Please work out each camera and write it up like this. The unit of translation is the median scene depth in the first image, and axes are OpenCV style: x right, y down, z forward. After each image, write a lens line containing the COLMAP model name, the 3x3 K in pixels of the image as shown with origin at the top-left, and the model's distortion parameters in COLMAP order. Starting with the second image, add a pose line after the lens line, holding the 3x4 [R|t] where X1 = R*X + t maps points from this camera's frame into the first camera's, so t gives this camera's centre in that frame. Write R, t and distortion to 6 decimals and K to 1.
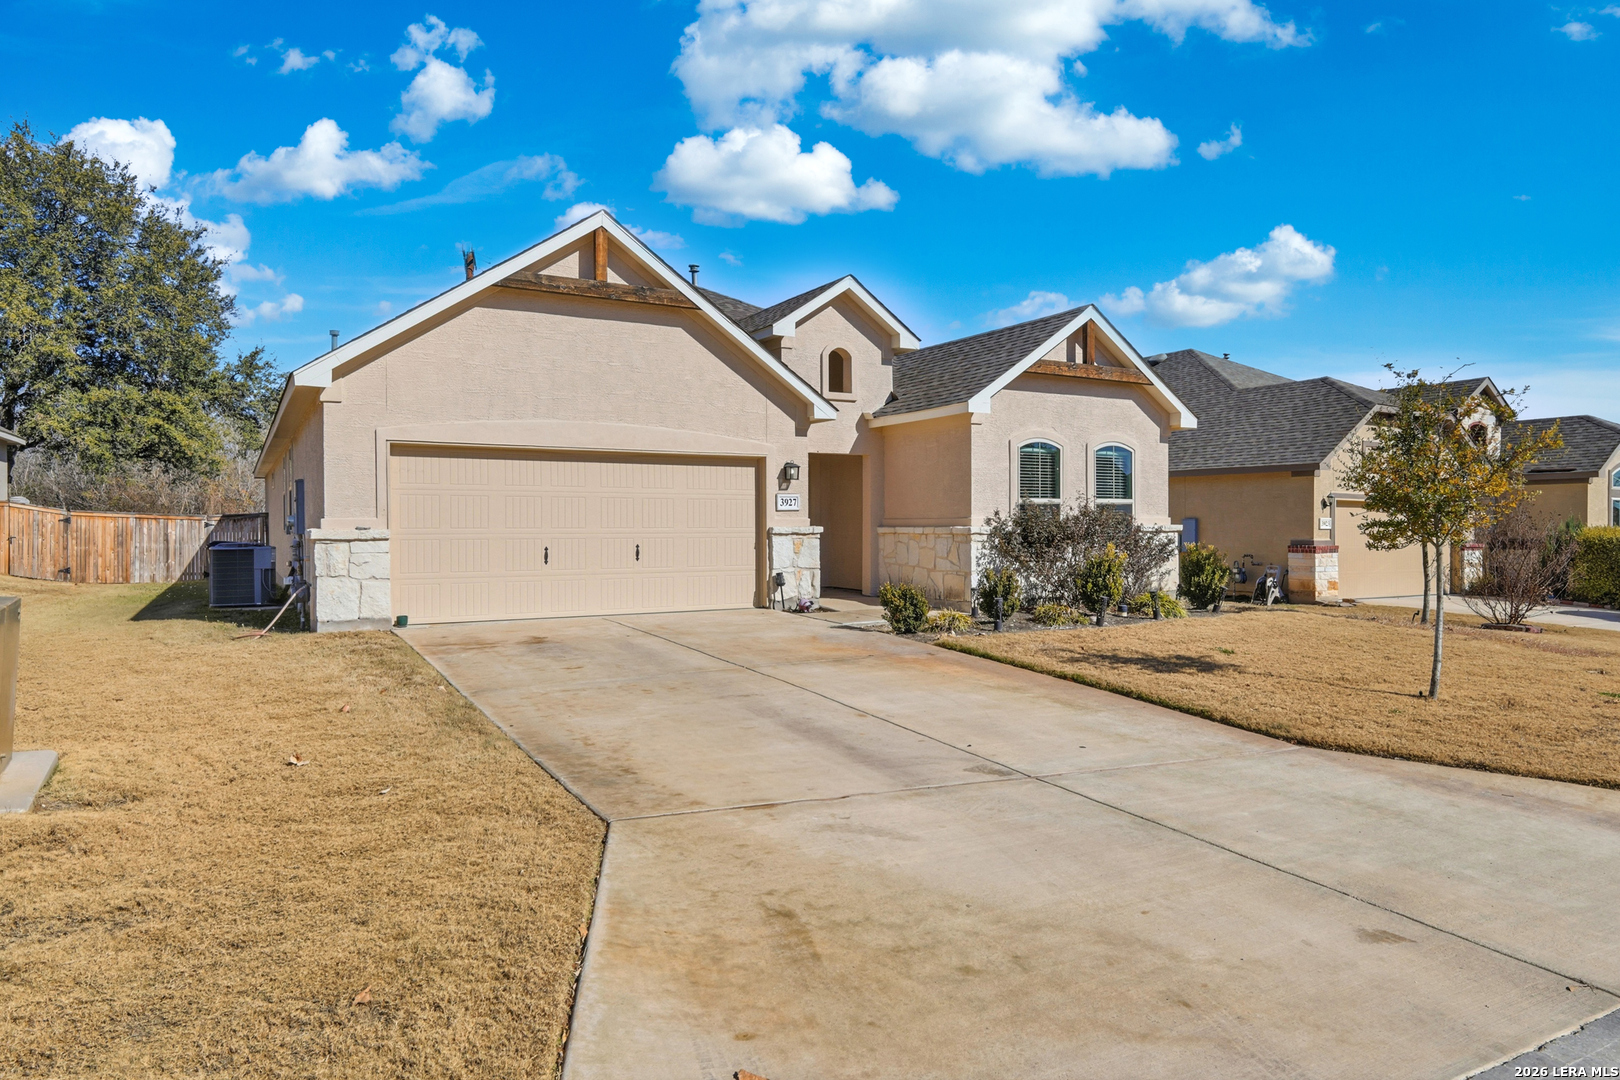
lens RADIAL K [[977.4, 0, 831.4], [0, 977.4, 534.5], [0, 0, 1]] dist [-0.000516, 0.000318]
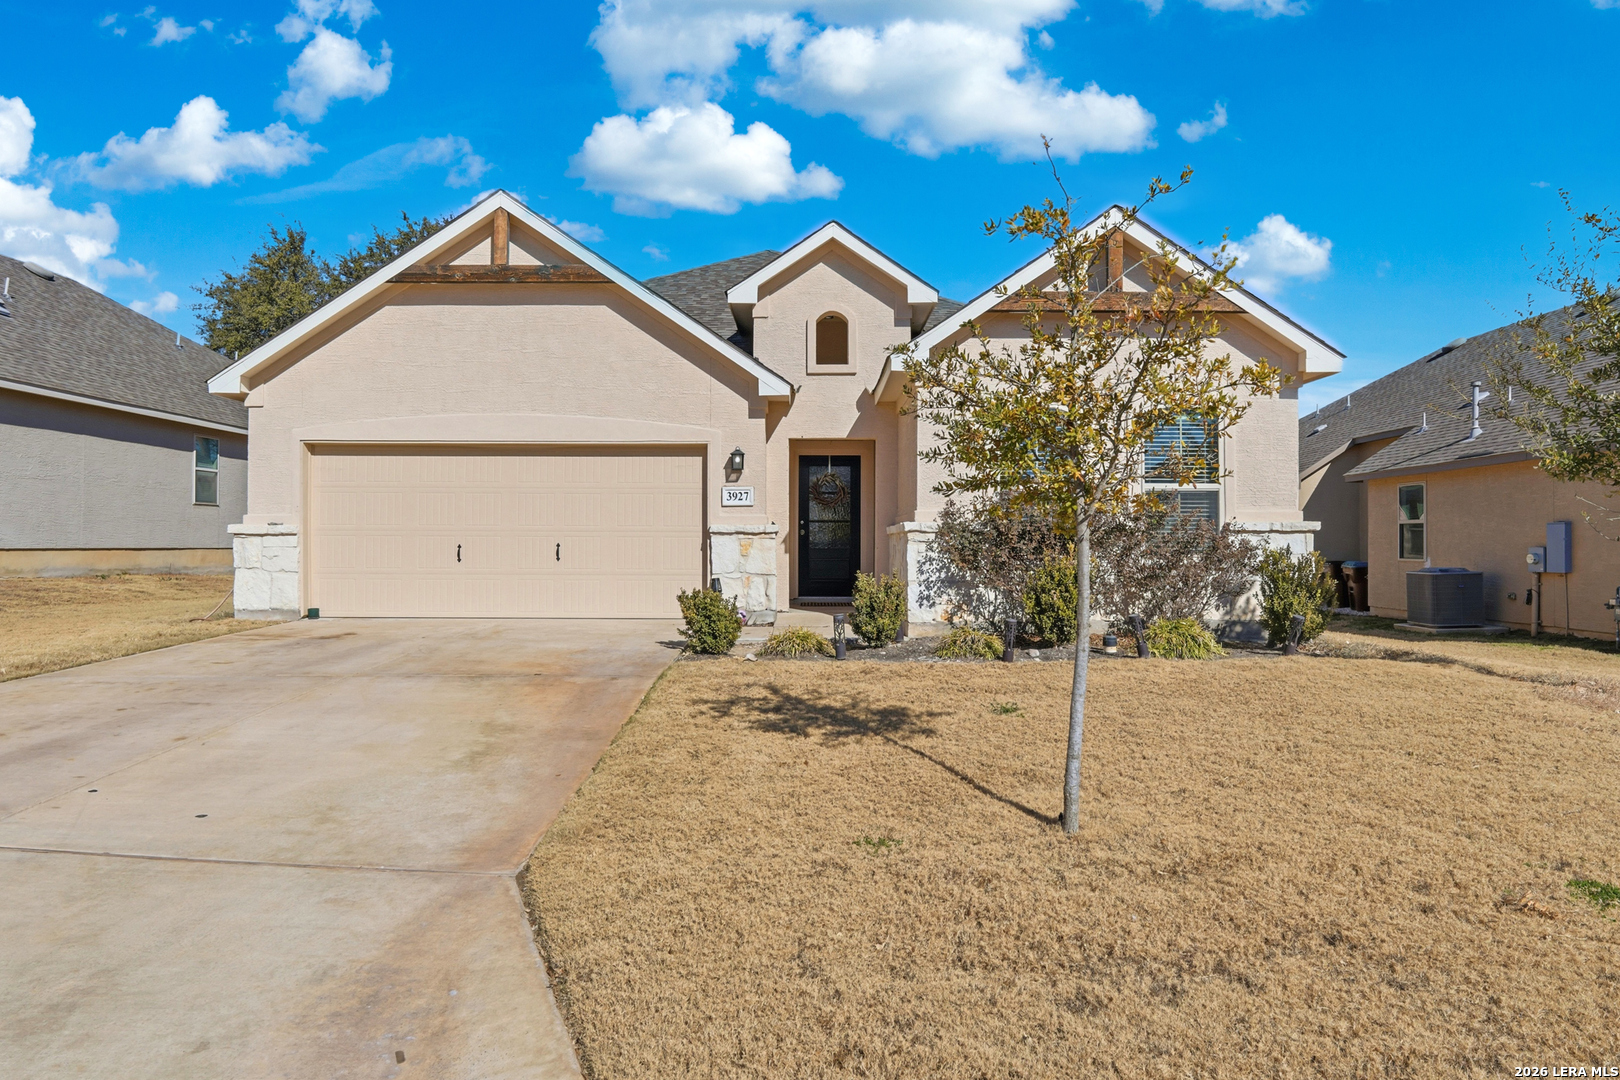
lens RADIAL K [[977.4, 0, 824.0], [0, 977.4, 544.8], [0, 0, 1]] dist [-0.000516, 0.000318]
pose [[0.865441, 0.003074, -0.501002, 0.440307], [-0.009289, 0.999908, -0.009911, 0.016756], [0.500925, 0.013231, 0.865389, 0.295361]]
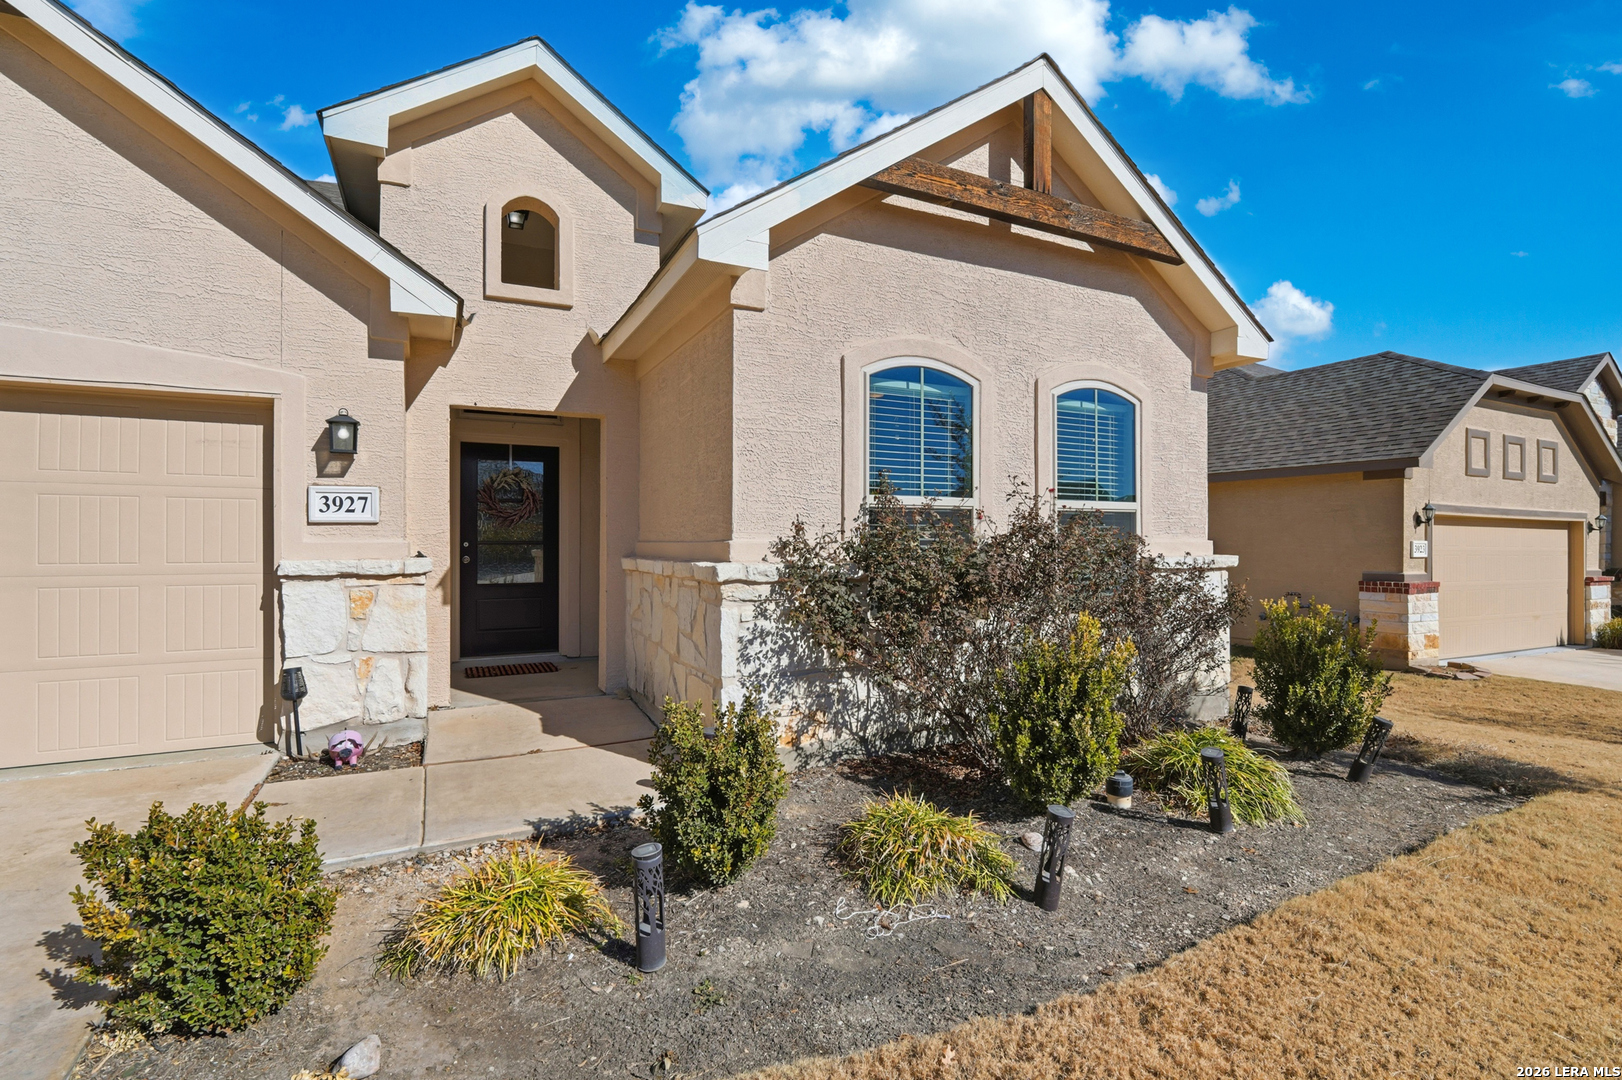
lens RADIAL K [[755.4, 0, 819.3], [0, 755.4, 542.6], [0, 0, 1]] dist [-0.011303, 0.002750]
pose [[0.997362, 0.002898, -0.072534, 0.192413], [-0.003679, 0.999937, -0.010642, -0.012480], [0.072499, 0.010881, 0.997309, 0.663401]]
